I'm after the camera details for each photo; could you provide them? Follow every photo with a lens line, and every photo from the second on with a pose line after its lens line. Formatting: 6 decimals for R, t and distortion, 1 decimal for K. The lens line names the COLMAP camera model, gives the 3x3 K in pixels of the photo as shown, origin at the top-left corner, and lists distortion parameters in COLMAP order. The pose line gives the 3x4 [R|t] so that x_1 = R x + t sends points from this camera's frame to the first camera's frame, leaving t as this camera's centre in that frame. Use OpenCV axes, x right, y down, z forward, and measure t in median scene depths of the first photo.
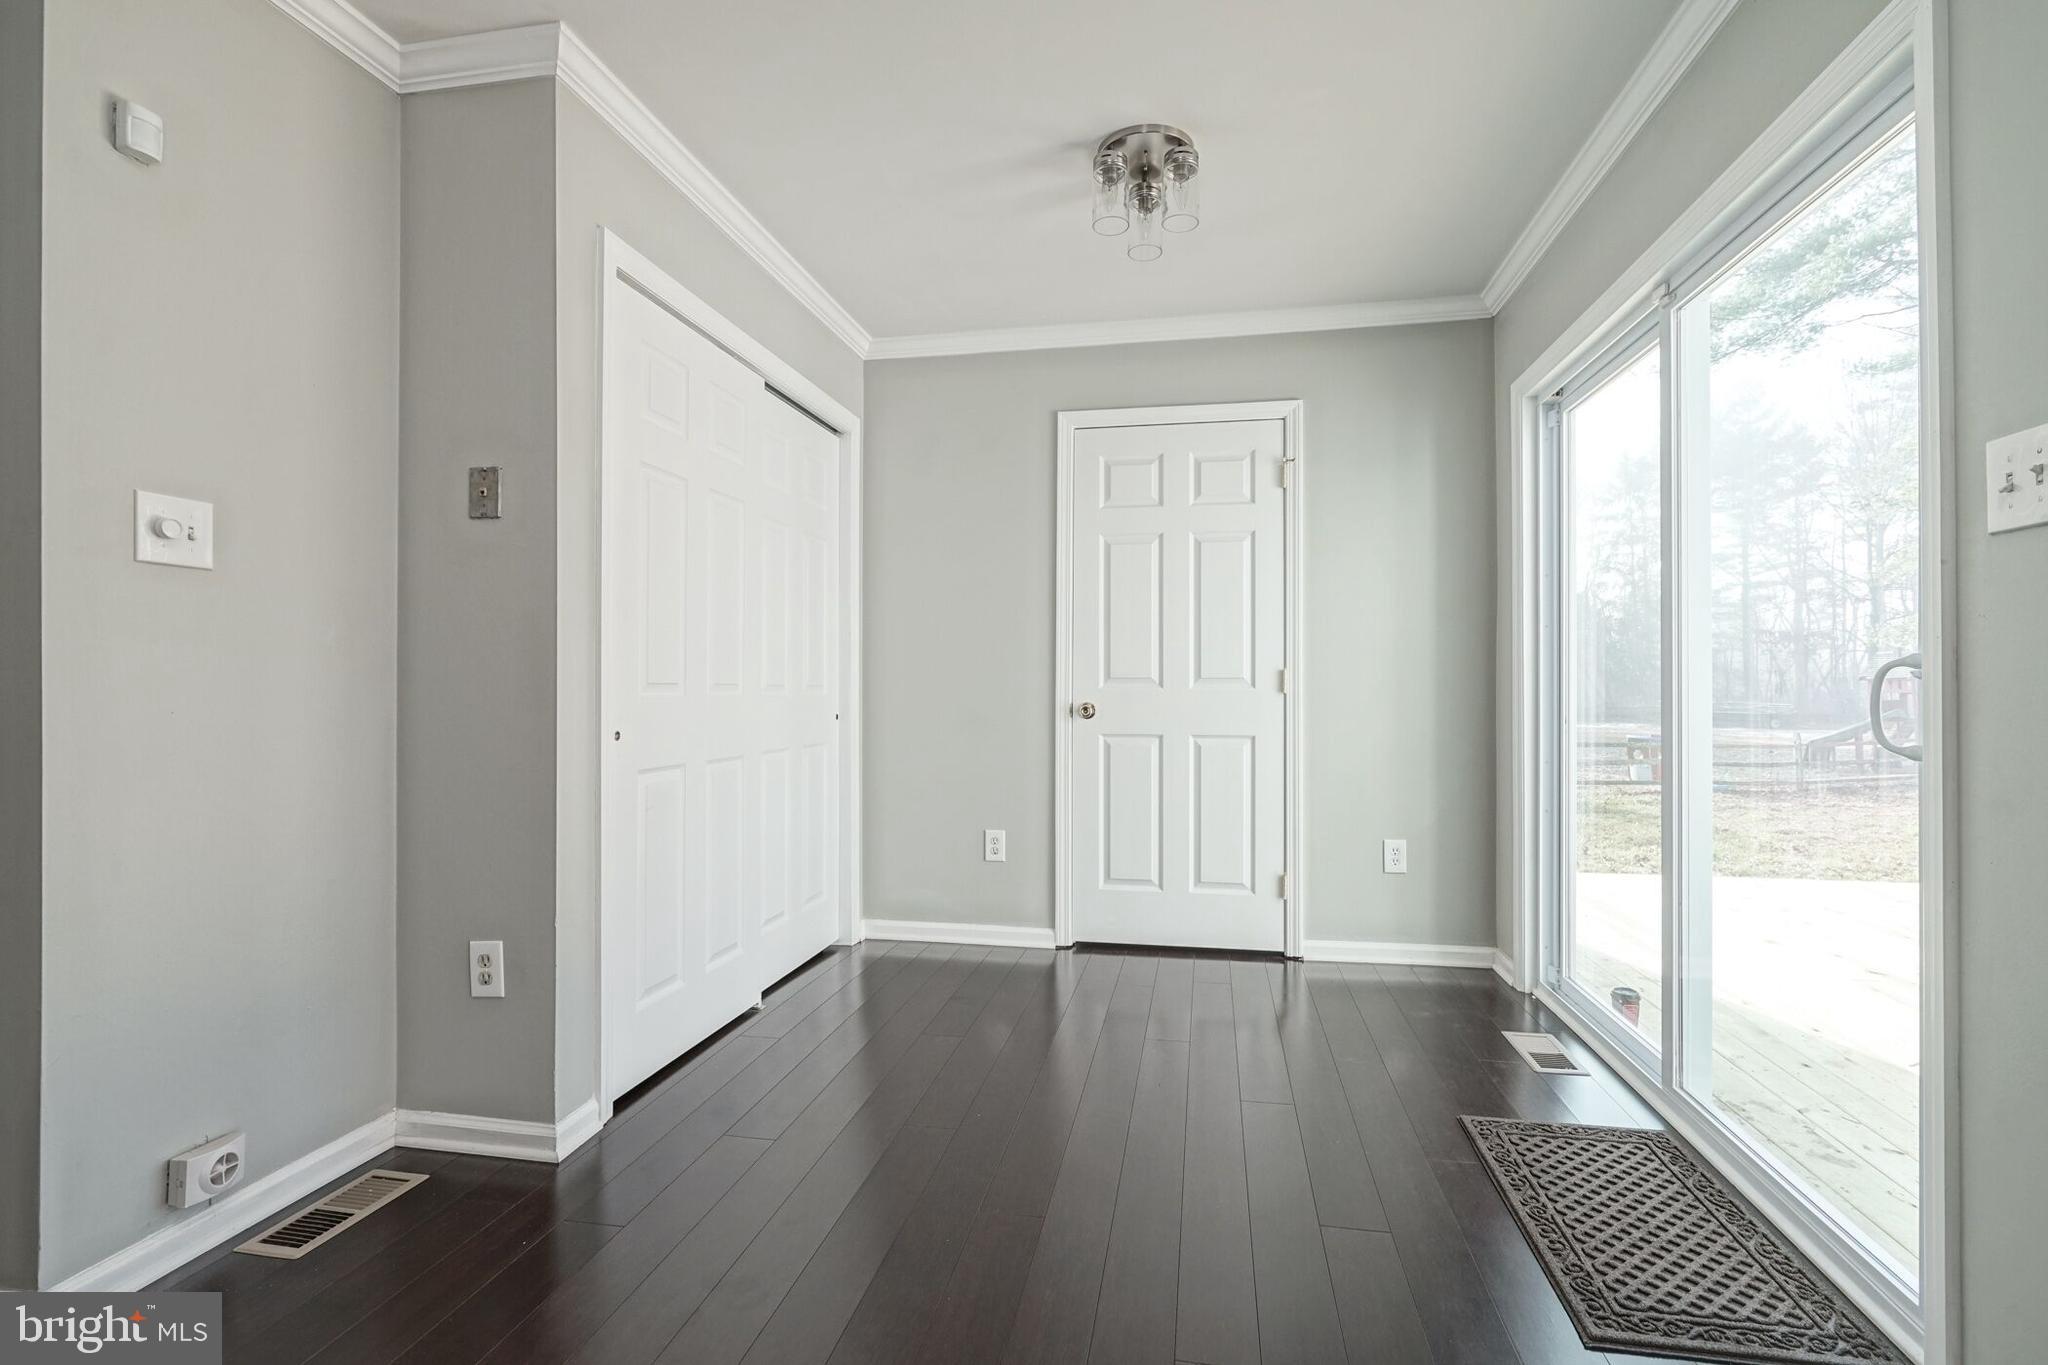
lens RADIAL K [[939.4, 0, 1015.5], [0, 939.4, 692.2], [0, 0, 1]] dist [-0.012698, 0.002879]
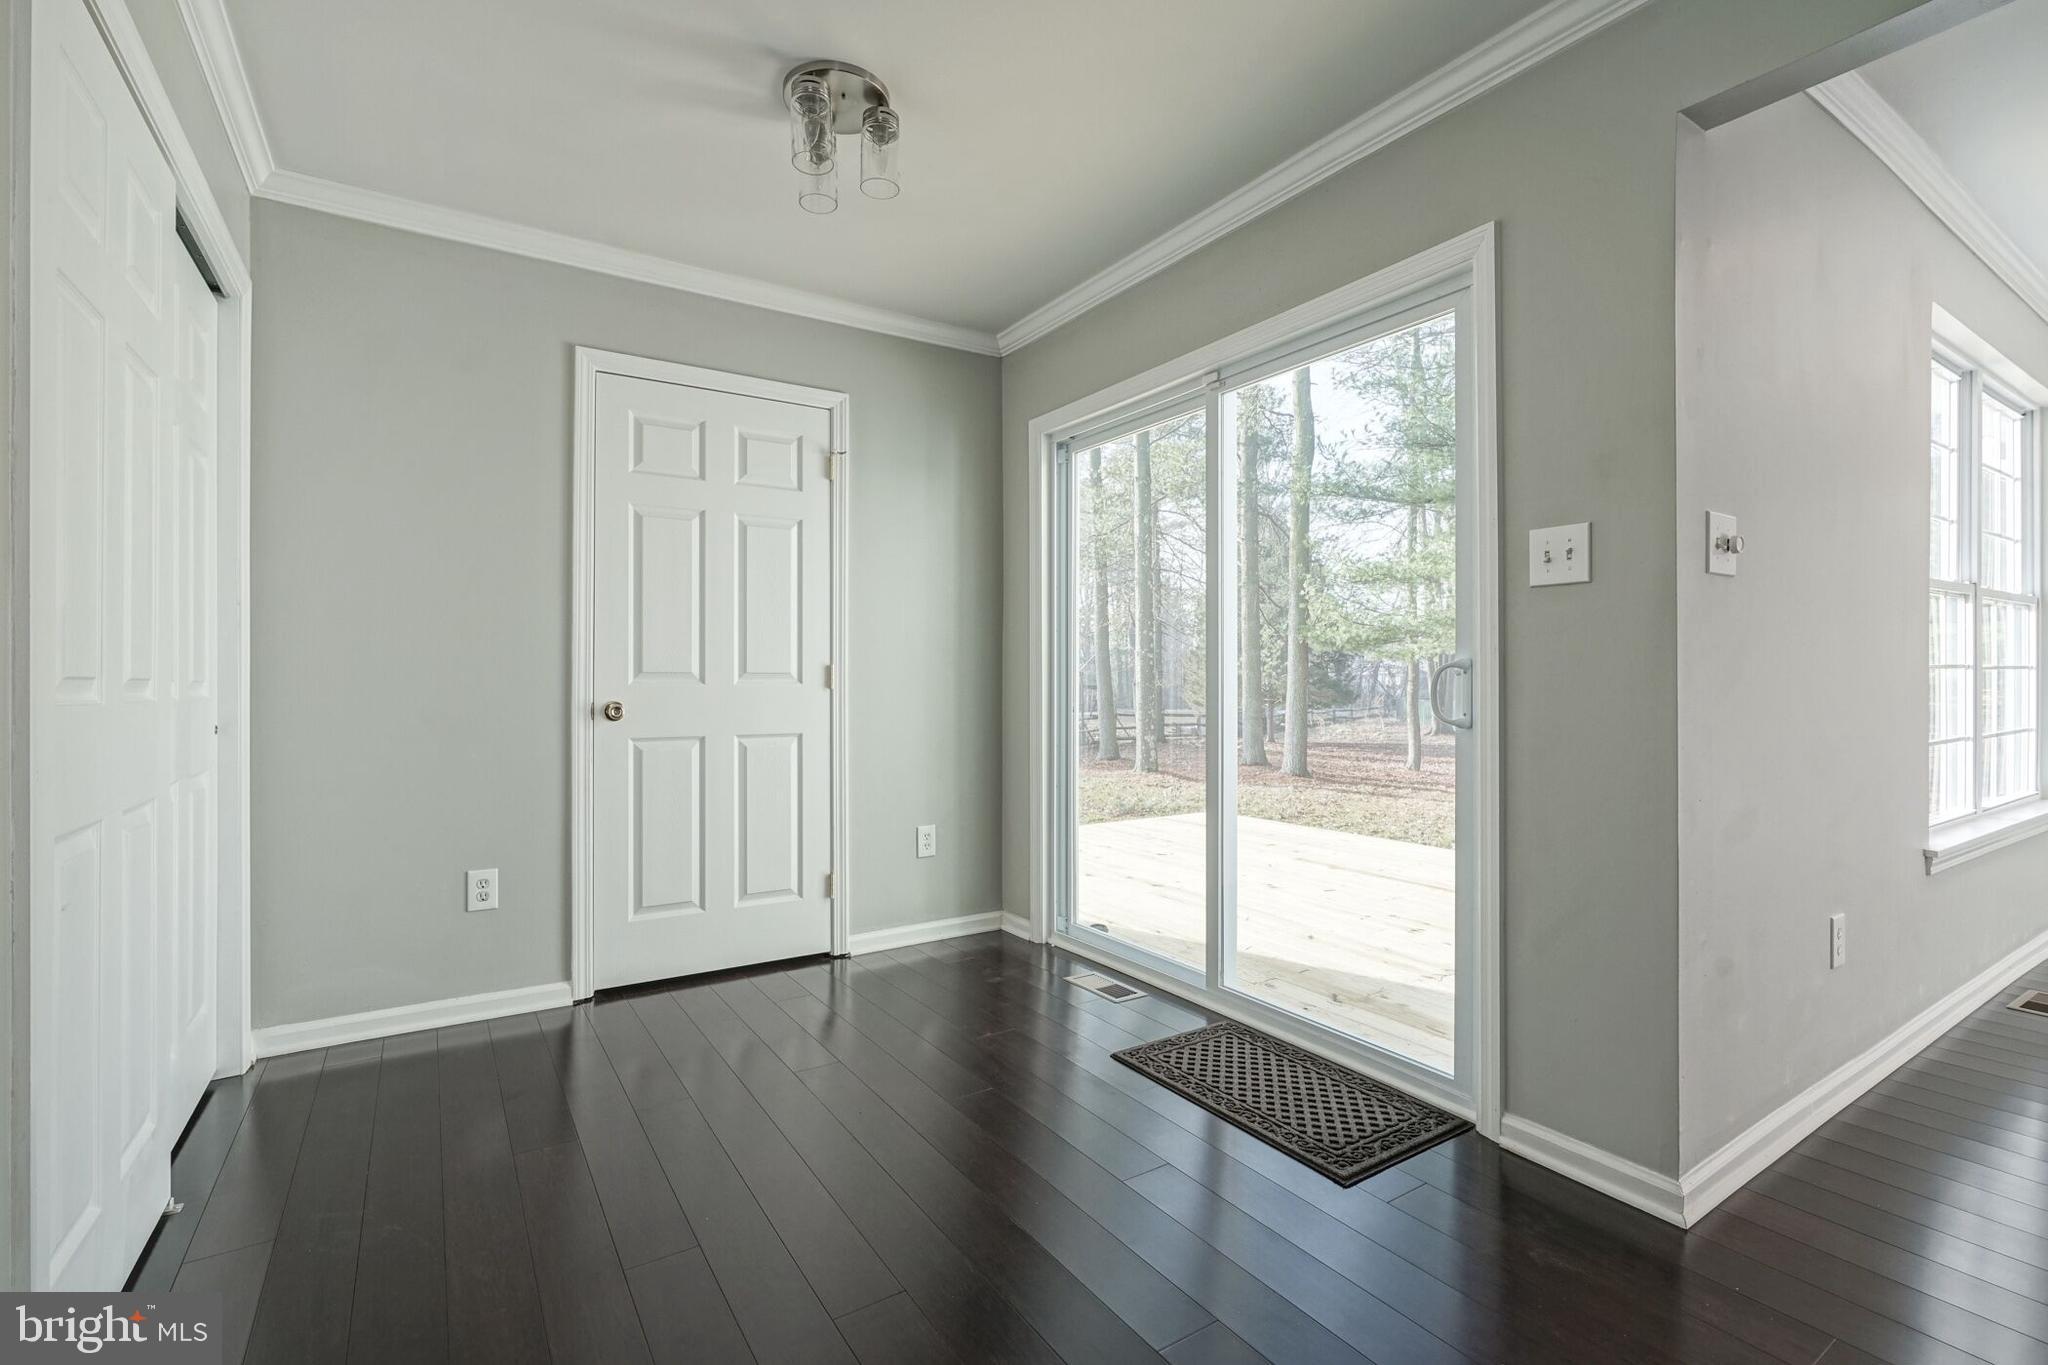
lens RADIAL K [[939.4, 0, 1020.1], [0, 939.4, 689.5], [0, 0, 1]] dist [-0.012698, 0.002879]
pose [[0.716314, -0.006416, 0.697749, -0.258037], [0.006031, 0.999977, 0.003003, -0.000010], [-0.697753, 0.002057, 0.716336, 0.156672]]
